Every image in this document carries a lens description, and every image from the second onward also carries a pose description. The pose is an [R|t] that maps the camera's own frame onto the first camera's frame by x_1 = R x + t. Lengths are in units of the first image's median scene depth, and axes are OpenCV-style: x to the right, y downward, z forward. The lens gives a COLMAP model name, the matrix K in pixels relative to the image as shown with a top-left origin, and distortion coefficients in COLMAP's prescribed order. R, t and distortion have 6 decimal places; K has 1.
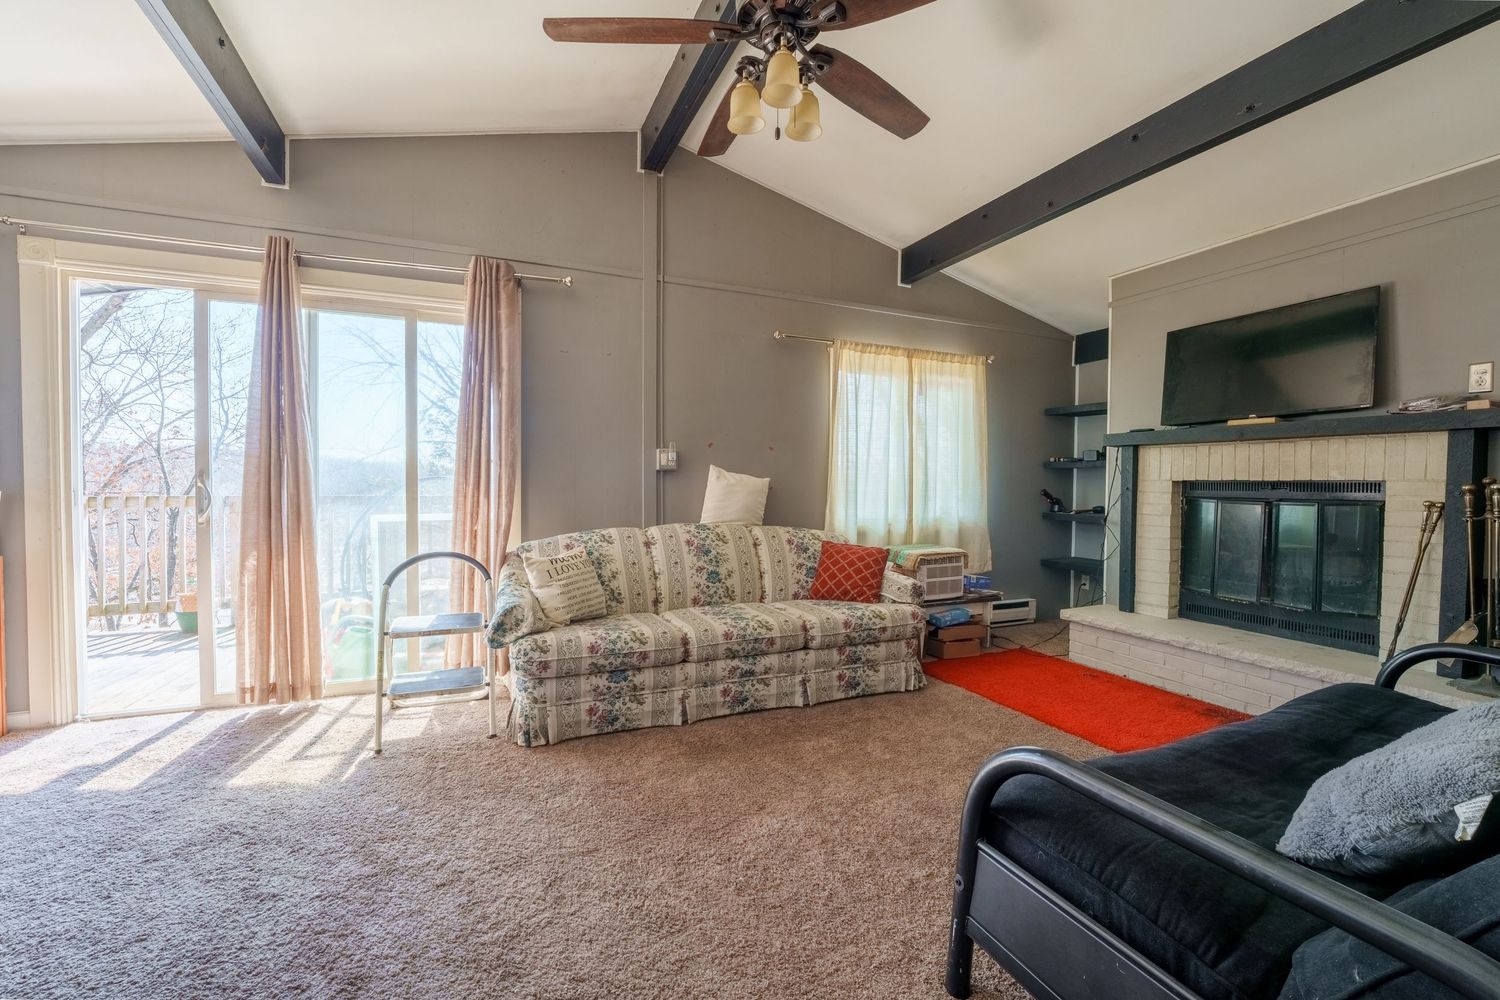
lens RADIAL K [[607.1, 0, 752.4], [0, 607.1, 498.4], [0, 0, 1]] dist [-0.030733, 0.005205]
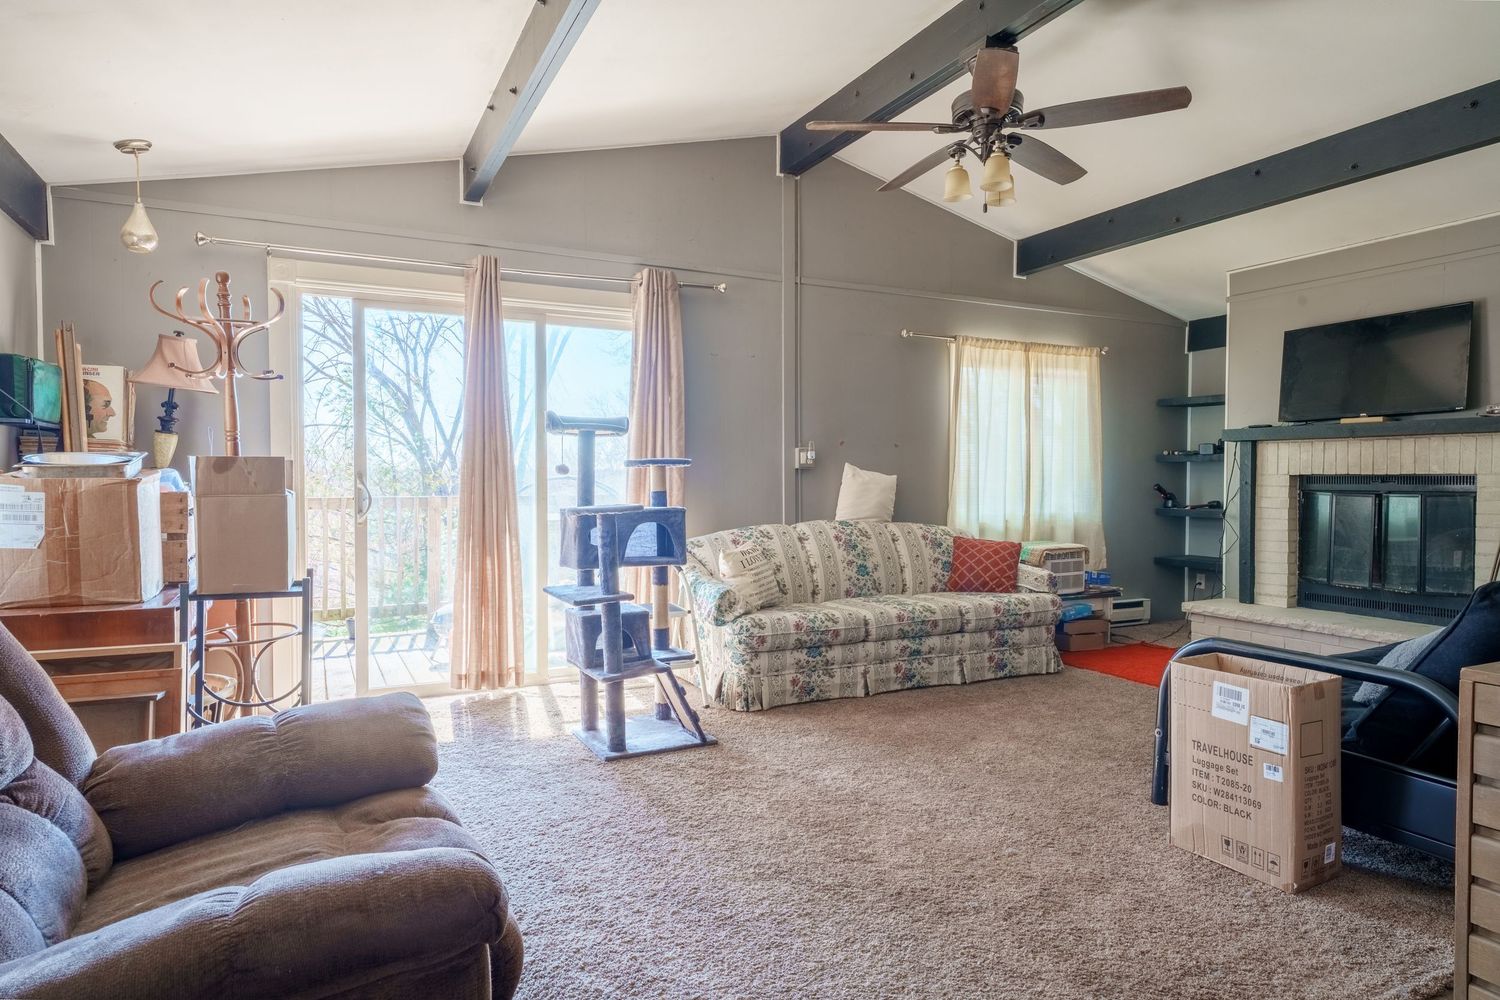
lens RADIAL K [[869.0, 0, 745.8], [0, 869.0, 499.4], [0, 0, 1]] dist [0.003863, 0.000991]
pose [[0.998728, -0.008619, 0.049687, -0.340213], [0.008593, 0.999963, 0.000749, 0.004029], [-0.049692, -0.000321, 0.998765, -0.495790]]
